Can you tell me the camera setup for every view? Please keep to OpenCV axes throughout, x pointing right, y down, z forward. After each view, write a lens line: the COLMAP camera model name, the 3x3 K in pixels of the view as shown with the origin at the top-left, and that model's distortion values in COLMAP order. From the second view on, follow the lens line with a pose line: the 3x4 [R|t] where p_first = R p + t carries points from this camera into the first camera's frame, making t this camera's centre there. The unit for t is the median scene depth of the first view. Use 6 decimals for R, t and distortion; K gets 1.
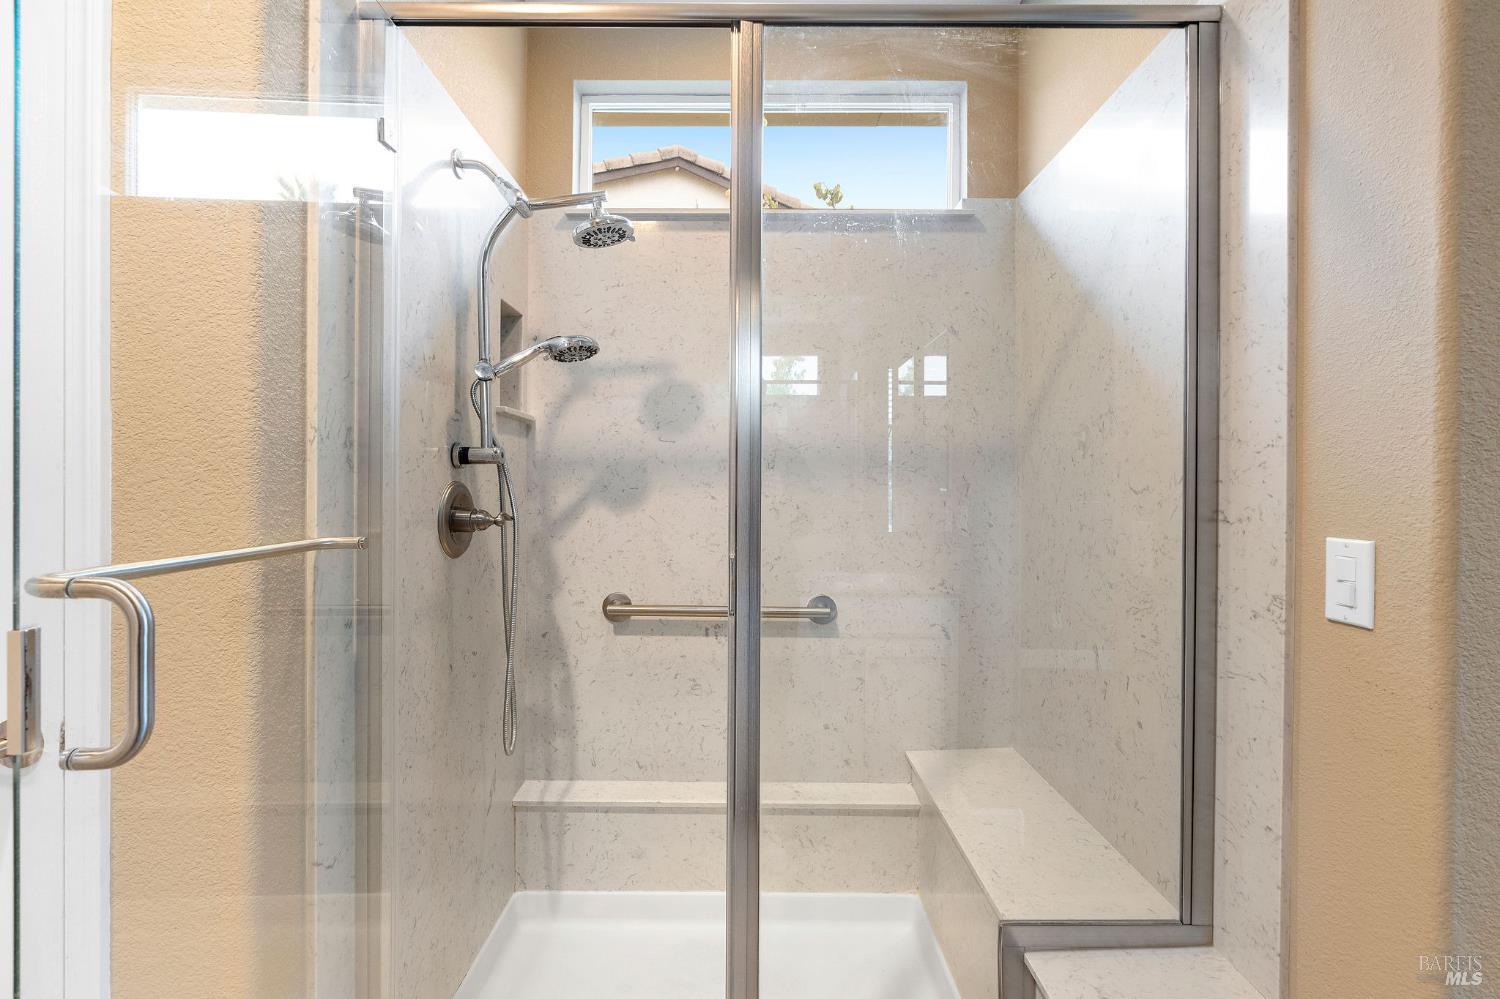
lens RADIAL K [[679.7, 0, 751.7], [0, 679.7, 491.1], [0, 0, 1]] dist [-0.008913, 0.003625]
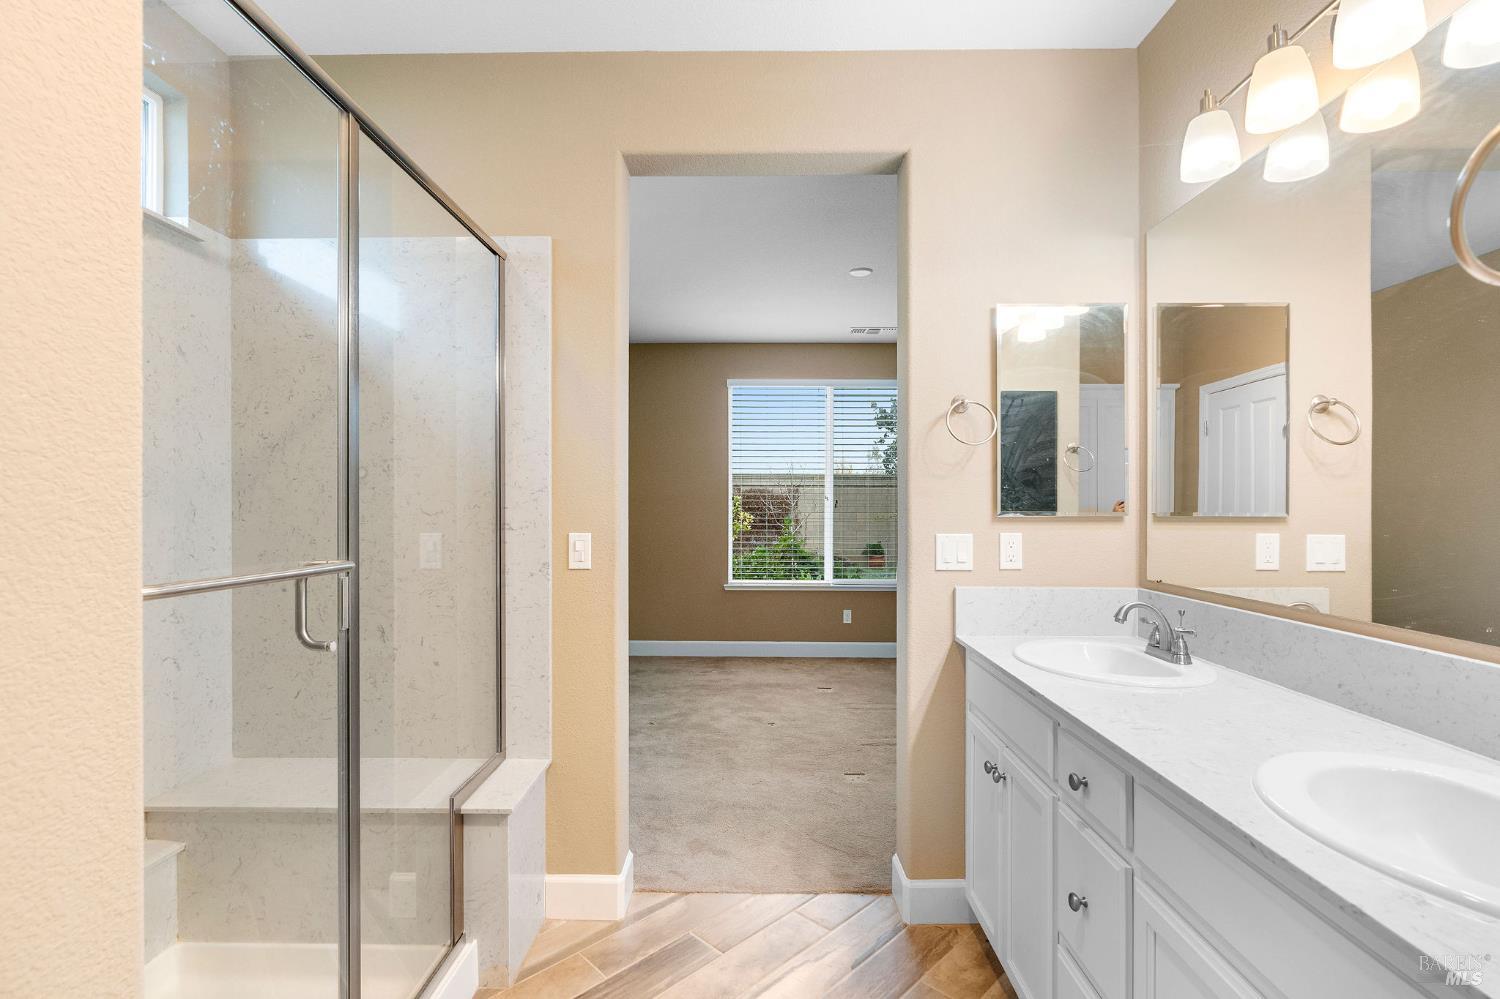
lens RADIAL K [[679.7, 0, 752.0], [0, 679.7, 505.6], [0, 0, 1]] dist [-0.008913, 0.003625]
pose [[0.018735, -0.002883, 0.999820, -1.404706], [0.004627, 0.999985, 0.002797, -0.026236], [-0.999814, 0.004573, 0.018748, 0.357567]]
